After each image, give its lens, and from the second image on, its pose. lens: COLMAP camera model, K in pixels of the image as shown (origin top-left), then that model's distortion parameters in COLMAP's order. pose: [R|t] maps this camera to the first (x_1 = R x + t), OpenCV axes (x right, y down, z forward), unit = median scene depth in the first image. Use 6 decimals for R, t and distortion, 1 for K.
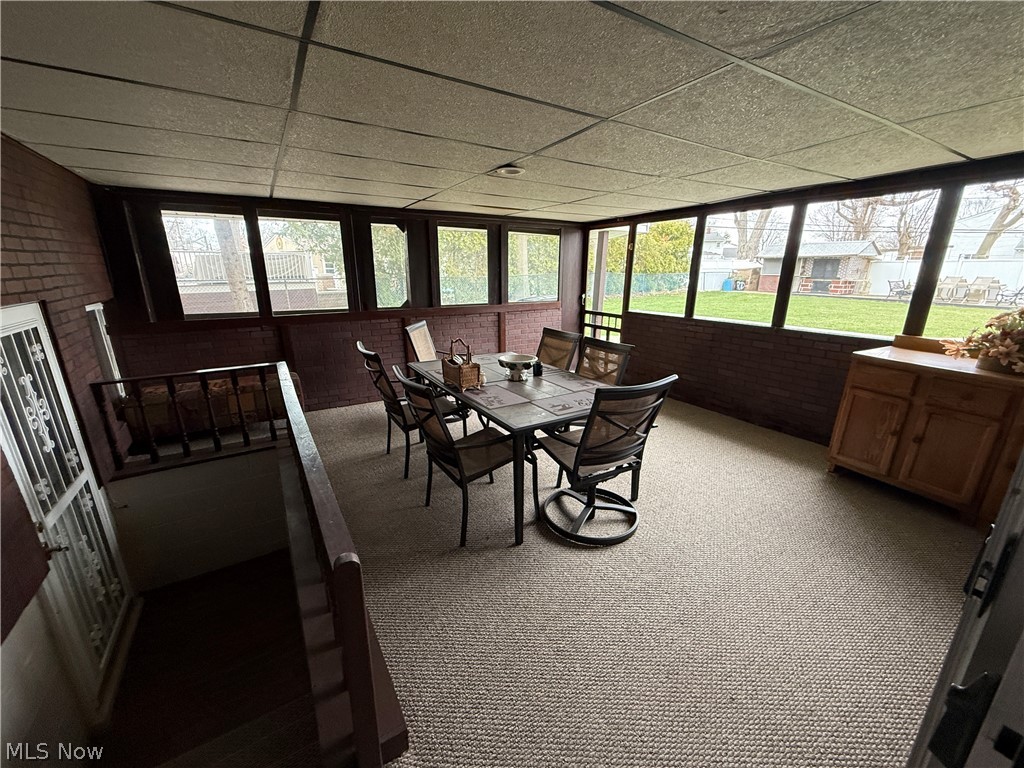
lens RADIAL K [[407.9, 0, 511.4], [0, 407.9, 383.4], [0, 0, 1]] dist [0.000475, -0.000320]
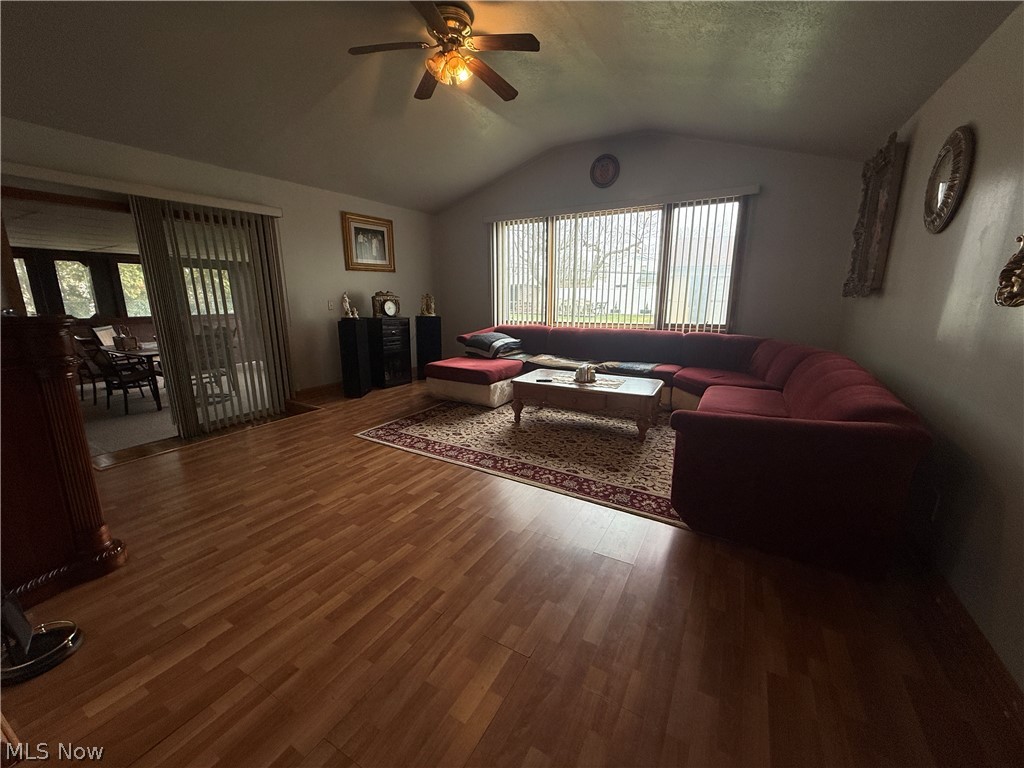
lens RADIAL K [[407.9, 0, 511.4], [0, 407.9, 383.4], [0, 0, 1]] dist [0.000475, -0.000320]
pose [[0.876908, -0.111042, 0.467656, 0.351738], [0.142361, 0.989296, -0.032040, 0.310792], [-0.459093, 0.094672, 0.883330, -0.978015]]
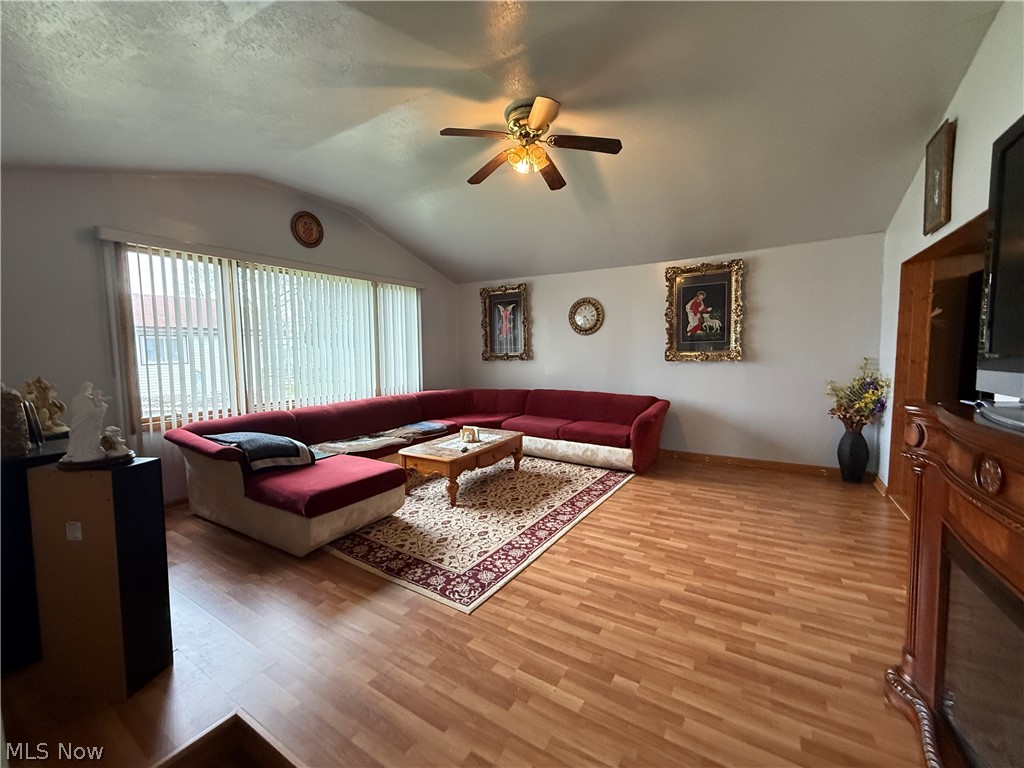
lens RADIAL K [[407.9, 0, 511.4], [0, 407.9, 383.4], [0, 0, 1]] dist [0.000475, -0.000320]
pose [[-0.447133, -0.074783, 0.891336, -0.435181], [0.261403, 0.942070, 0.210171, -0.417346], [-0.855418, 0.326972, -0.401683, 1.237767]]
